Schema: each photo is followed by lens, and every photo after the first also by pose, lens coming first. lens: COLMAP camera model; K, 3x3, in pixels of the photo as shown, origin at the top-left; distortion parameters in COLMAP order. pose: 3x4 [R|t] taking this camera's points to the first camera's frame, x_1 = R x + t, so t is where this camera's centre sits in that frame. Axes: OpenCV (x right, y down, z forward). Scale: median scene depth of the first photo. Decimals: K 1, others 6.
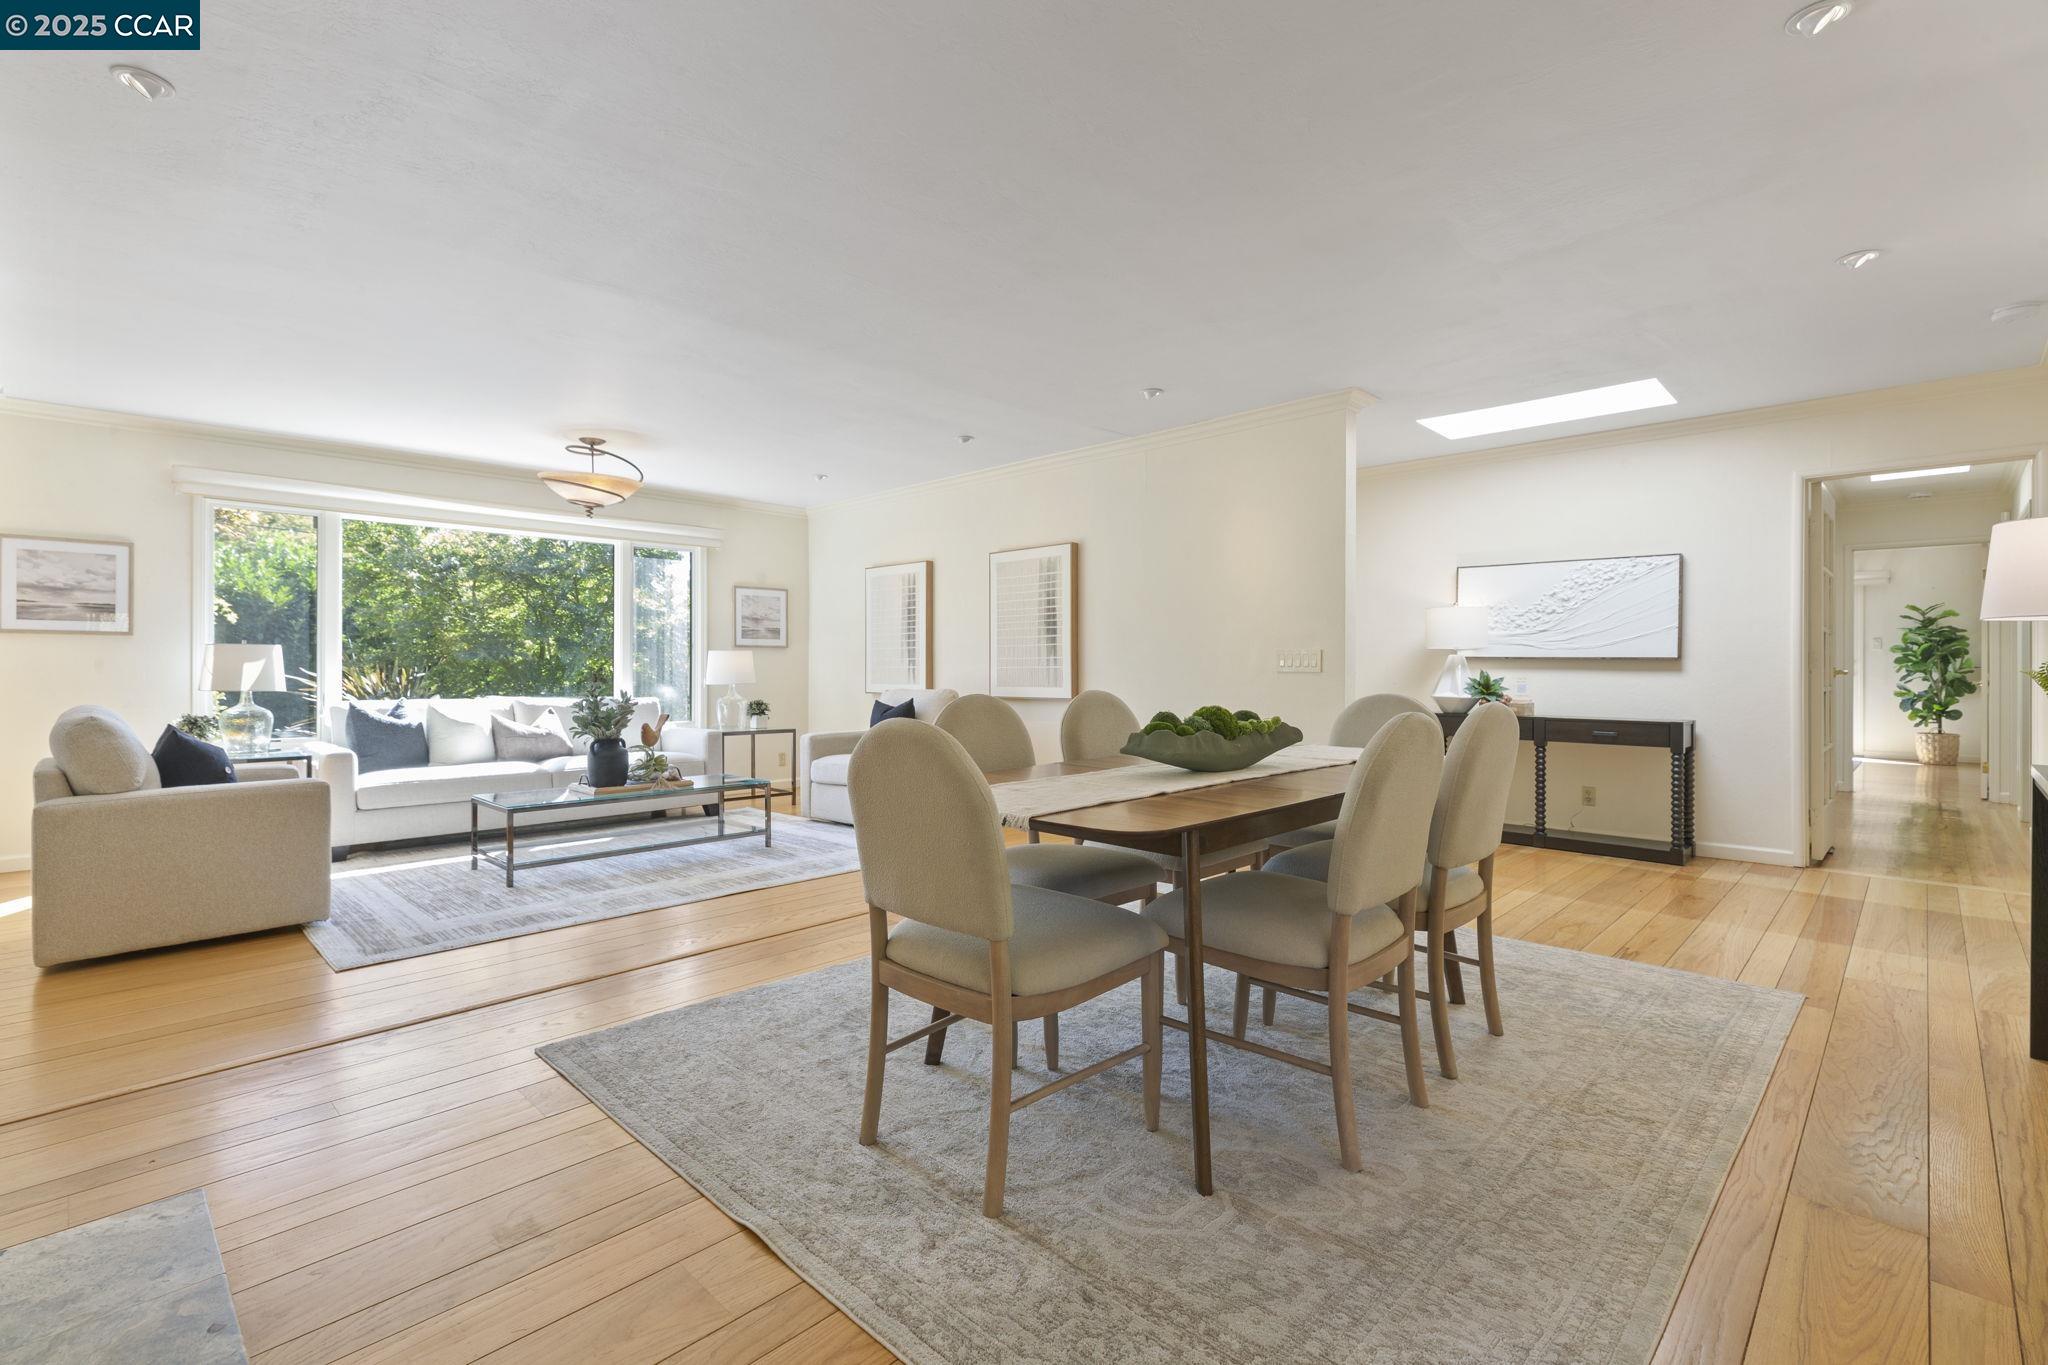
lens RADIAL K [[947.9, 0, 1016.8], [0, 947.9, 681.6], [0, 0, 1]] dist [-0.004585, -0.000472]
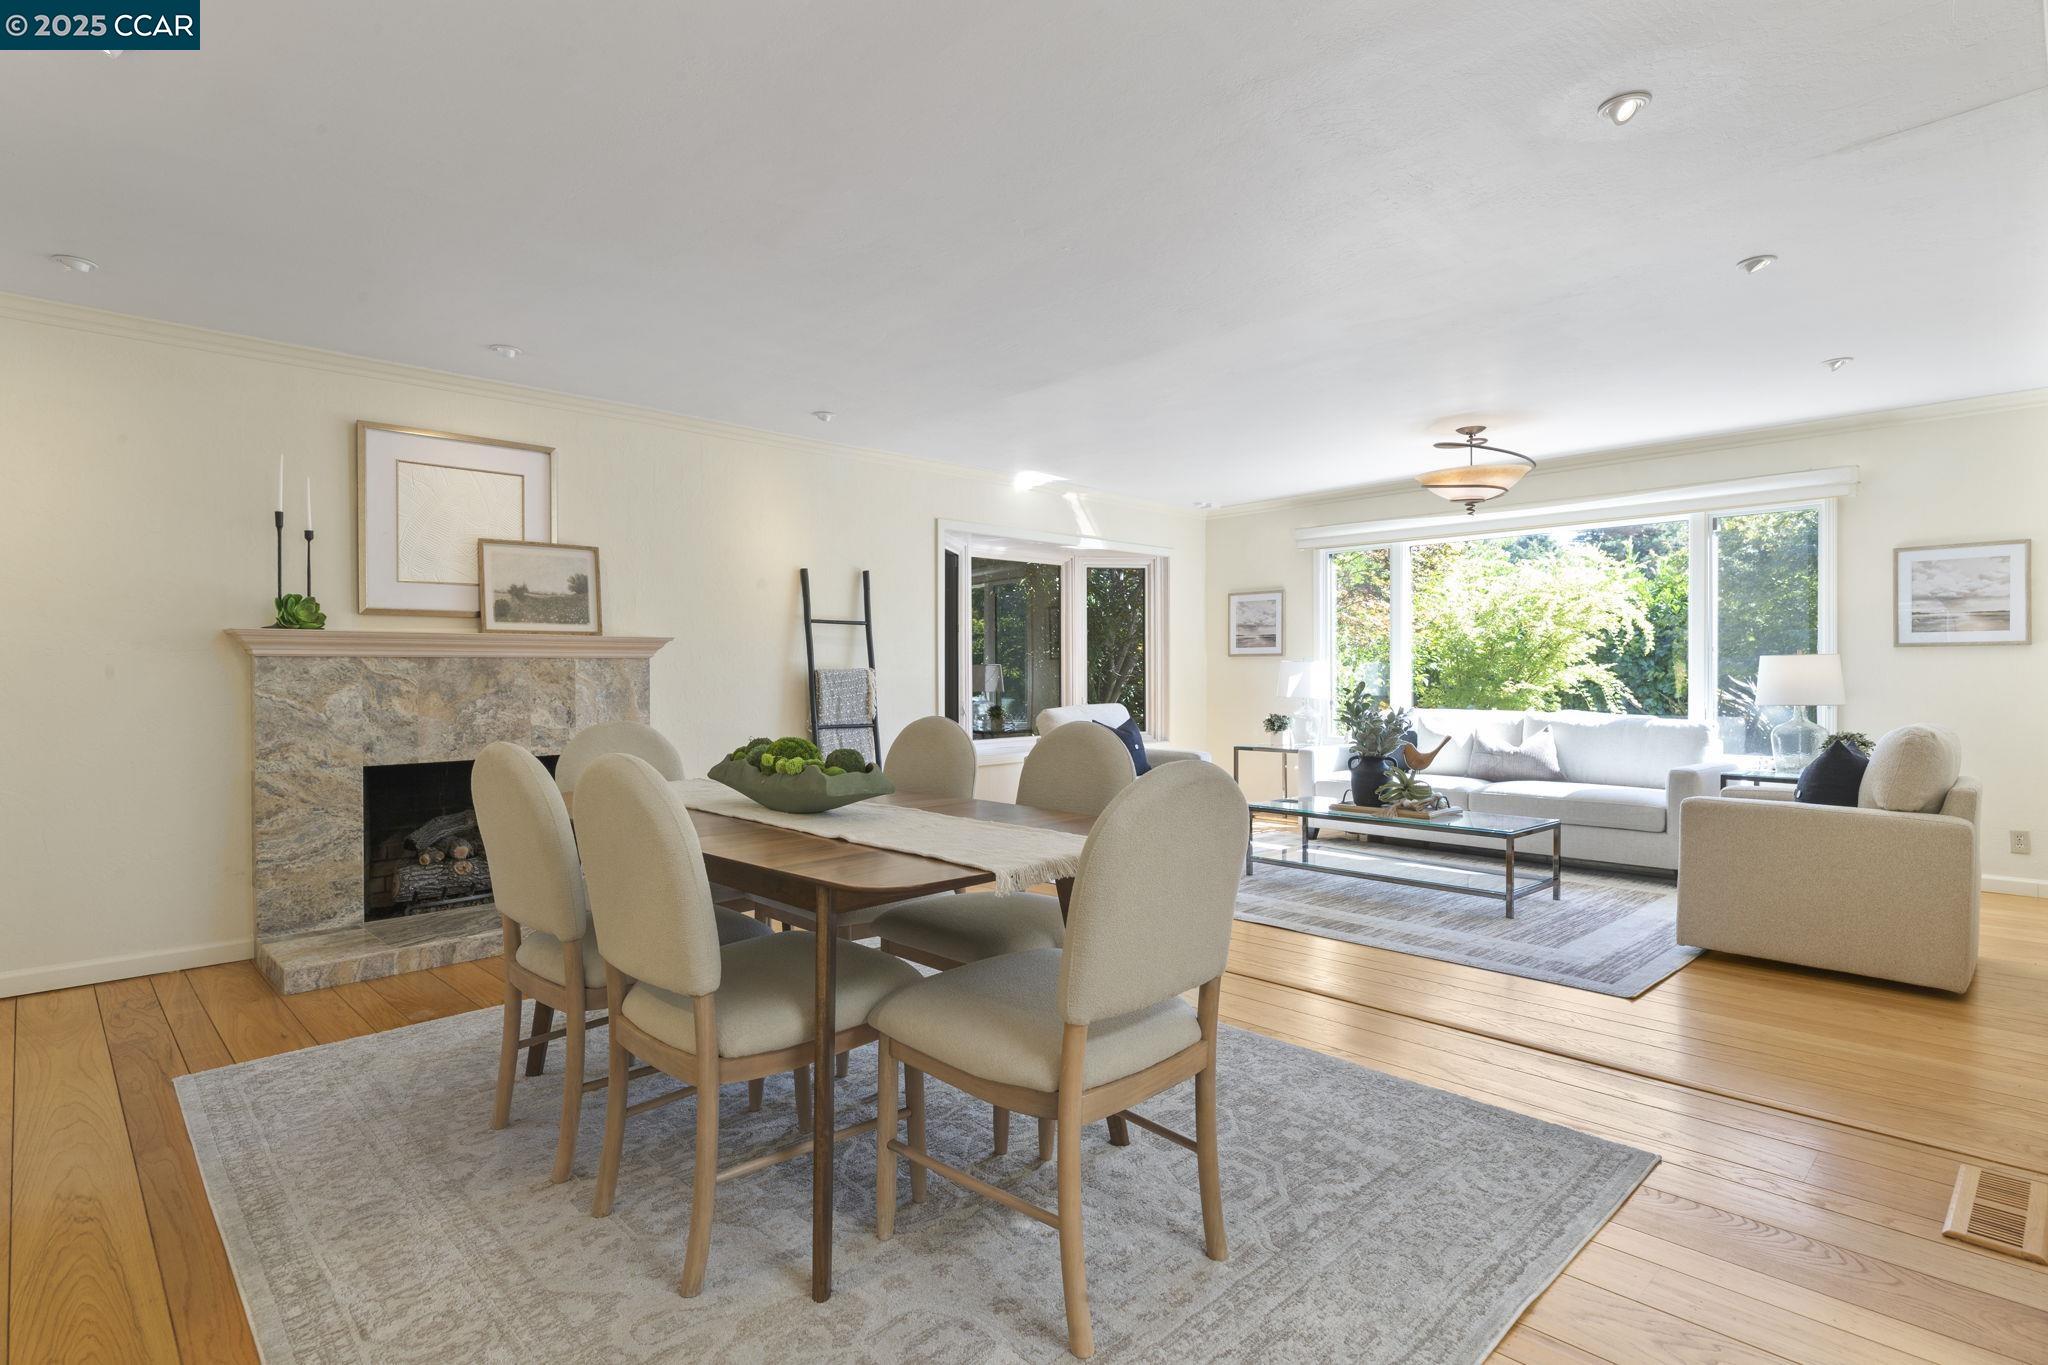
lens RADIAL K [[1044.0, 0, 1003.3], [0, 1044.0, 682.5], [0, 0, 1]] dist [0.000360, -0.002622]
pose [[-0.058471, 0.003137, -0.998284, 0.549159], [-0.016479, 0.999856, 0.004107, -0.008172], [0.998153, 0.016690, -0.058411, 0.587362]]
